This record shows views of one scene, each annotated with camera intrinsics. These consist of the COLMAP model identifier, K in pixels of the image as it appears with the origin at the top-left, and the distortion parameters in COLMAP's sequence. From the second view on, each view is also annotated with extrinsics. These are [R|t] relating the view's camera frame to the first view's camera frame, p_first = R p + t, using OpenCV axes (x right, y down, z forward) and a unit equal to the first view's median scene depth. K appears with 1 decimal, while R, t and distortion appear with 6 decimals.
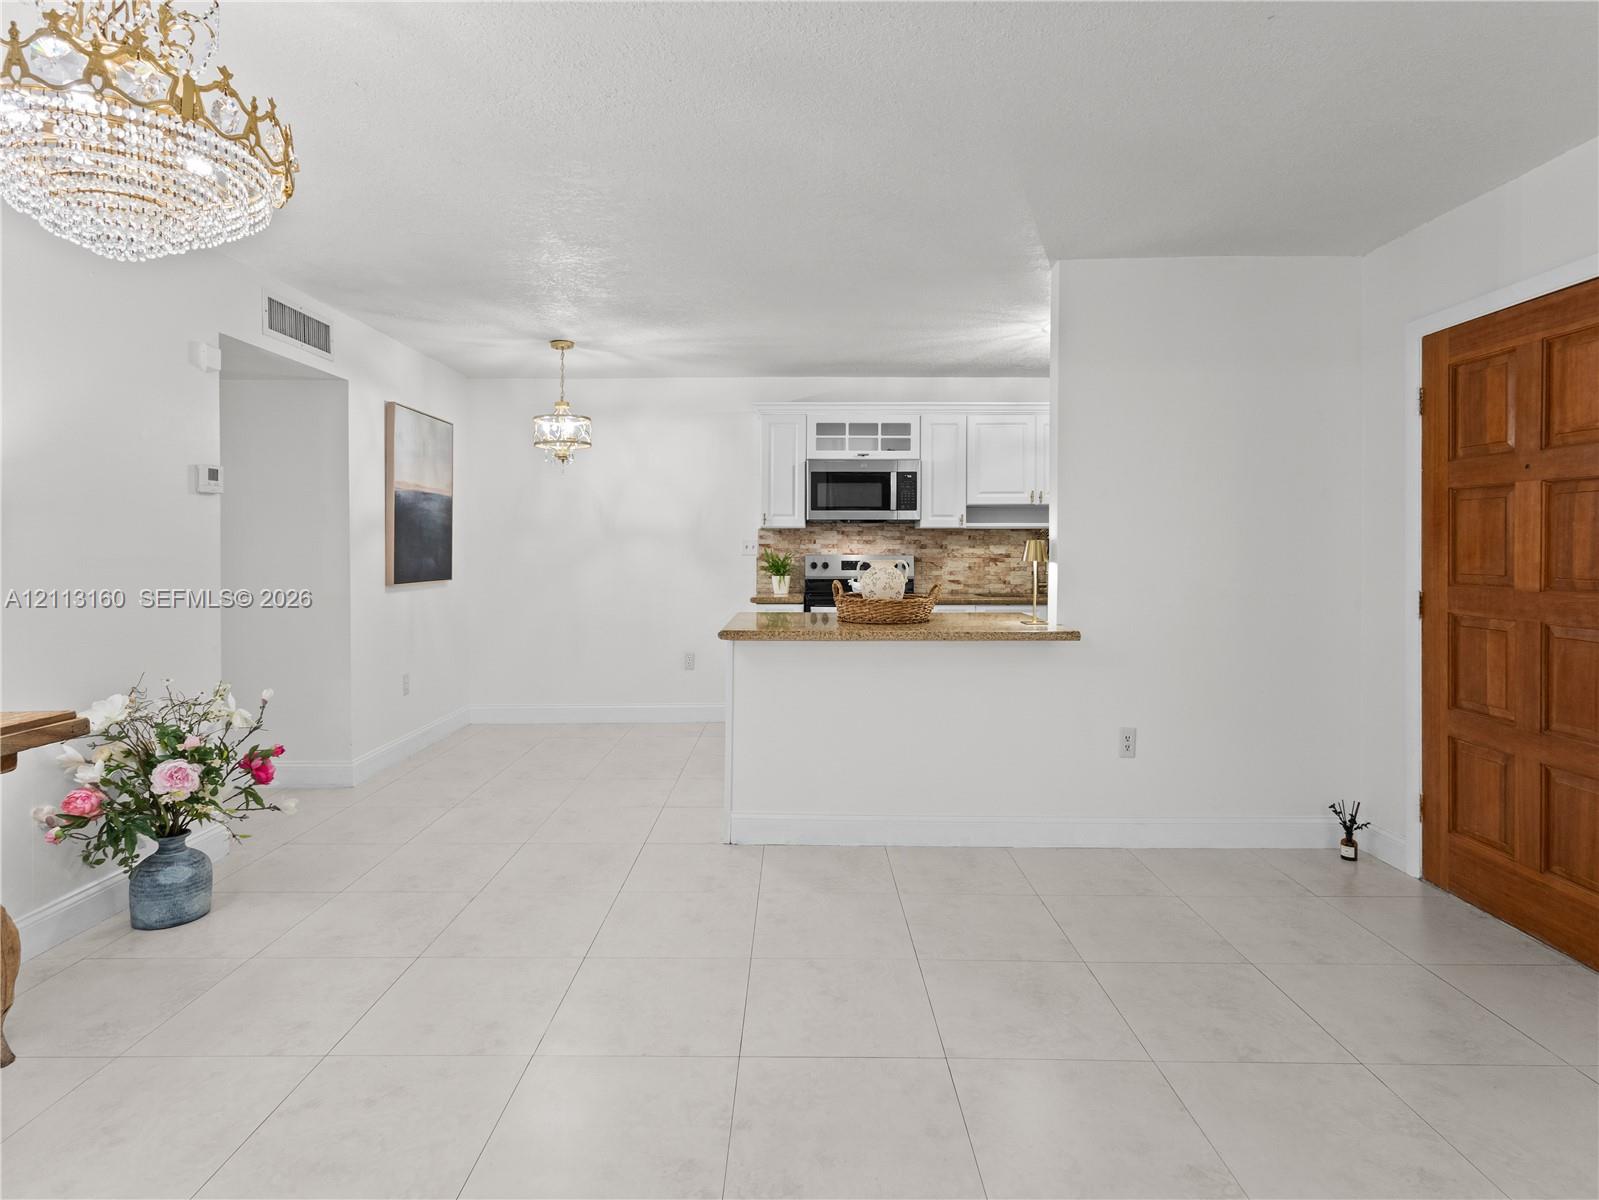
lens RADIAL K [[864.9, 0, 786.7], [0, 864.9, 549.8], [0, 0, 1]] dist [0.001919, 0.000917]
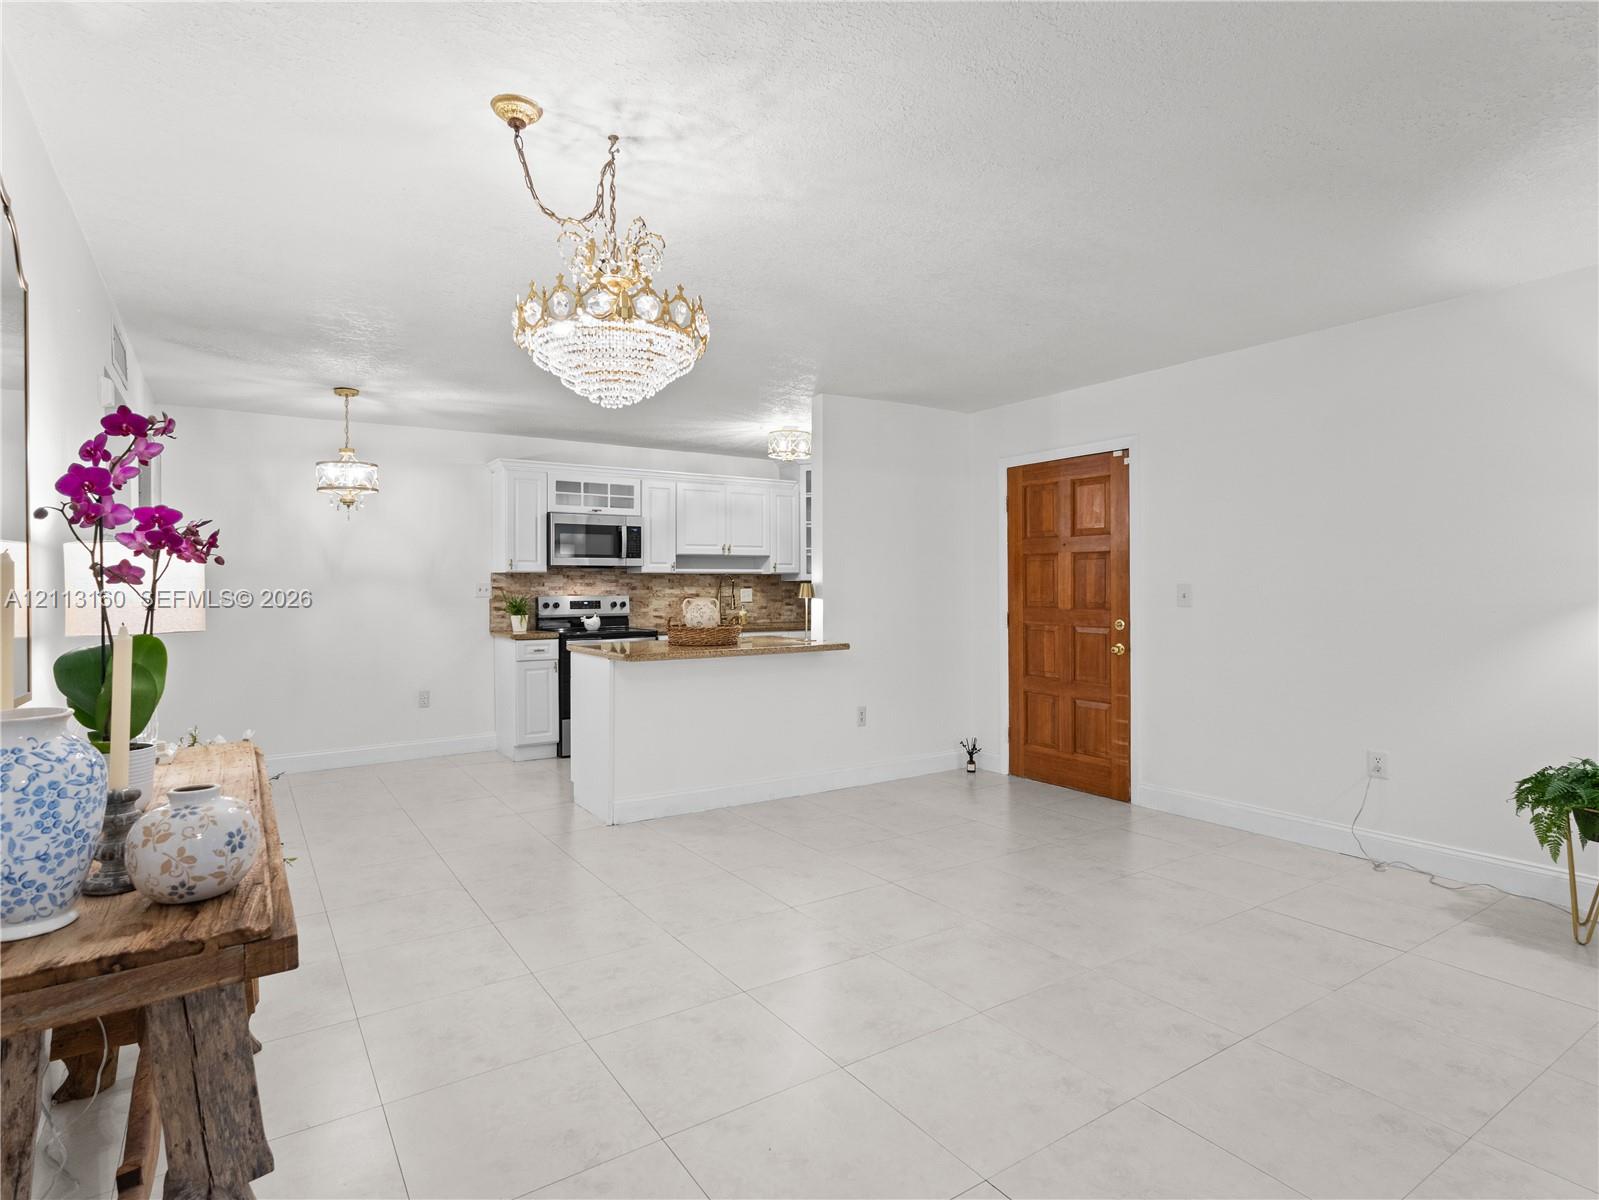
lens RADIAL K [[864.9, 0, 796.0], [0, 864.9, 591.1], [0, 0, 1]] dist [0.001919, 0.000917]
pose [[0.827128, -0.007694, 0.561961, -0.397574], [0.007492, 0.999968, 0.002664, -0.001624], [-0.561963, 0.002007, 0.827160, -0.139987]]
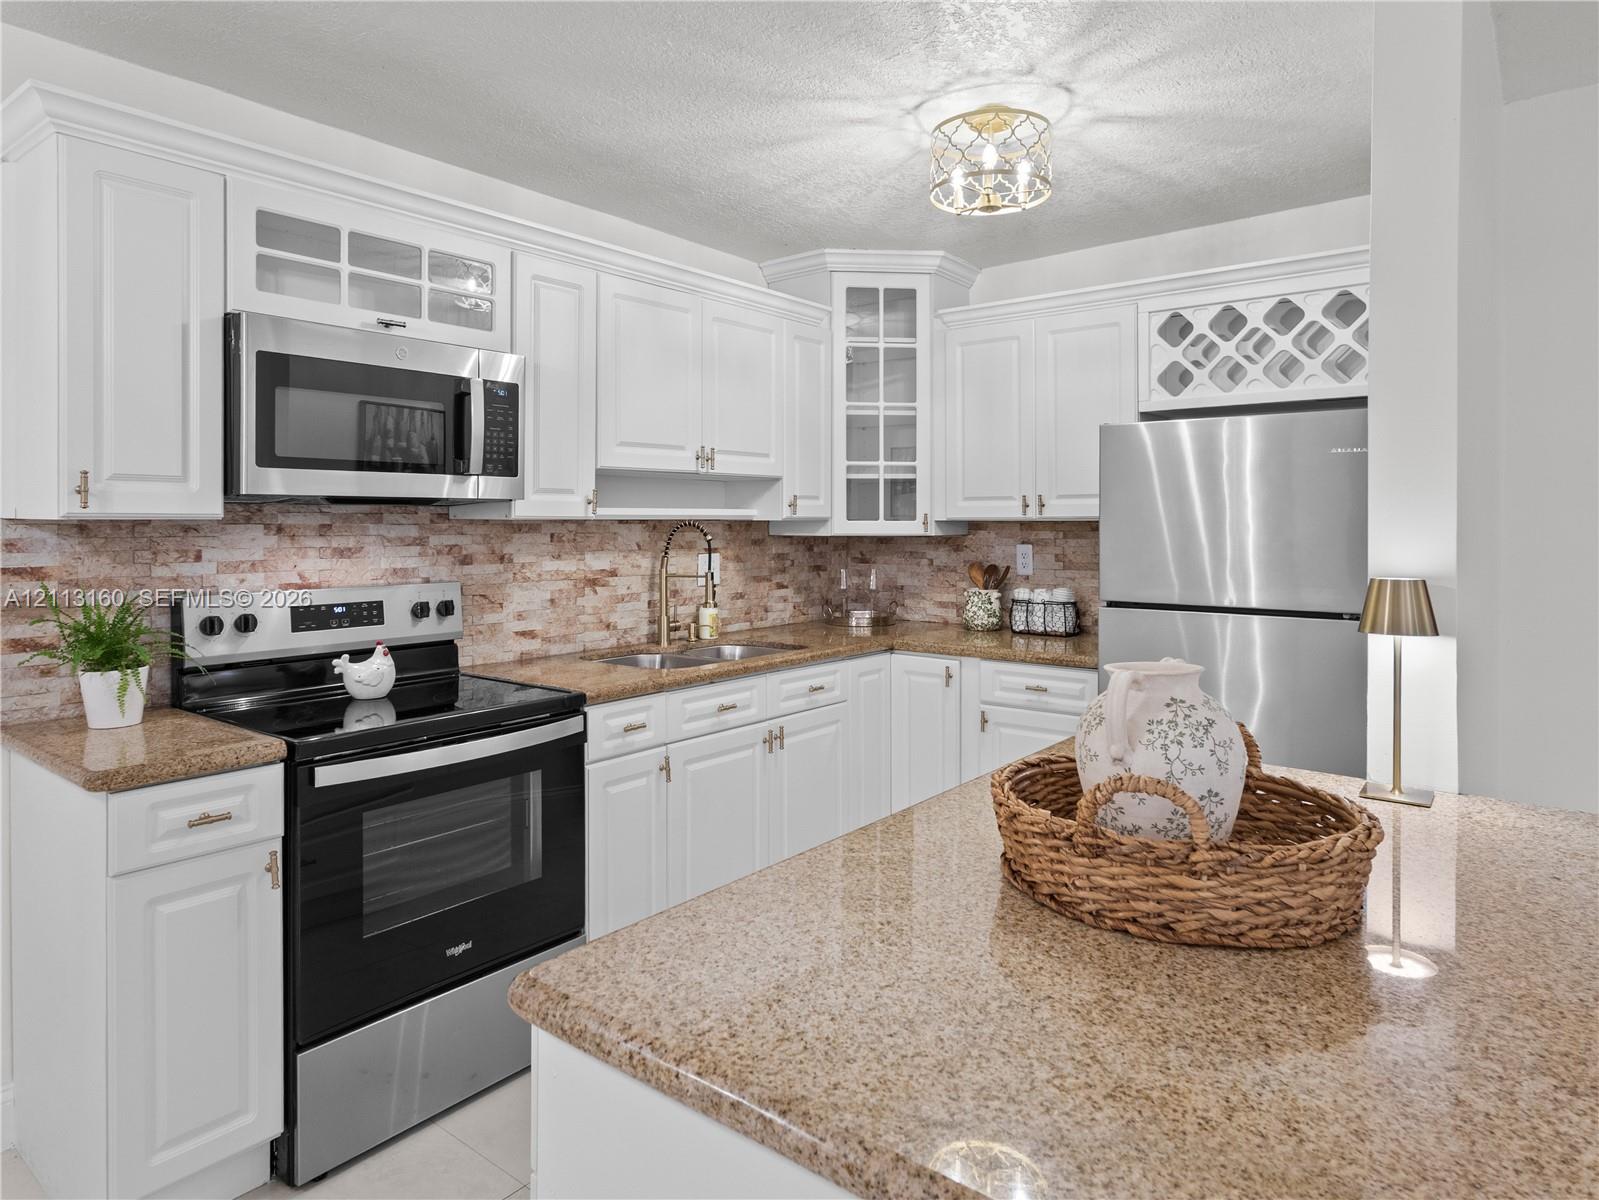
lens RADIAL K [[992.4, 0, 758.6], [0, 992.4, 525.1], [0, 0, 1]] dist [0.002660, 0.002643]
pose [[0.625045, -0.004839, 0.780574, -0.168817], [0.003076, 0.999988, 0.003736, -0.027357], [-0.780583, 0.000065, 0.625052, 0.692785]]
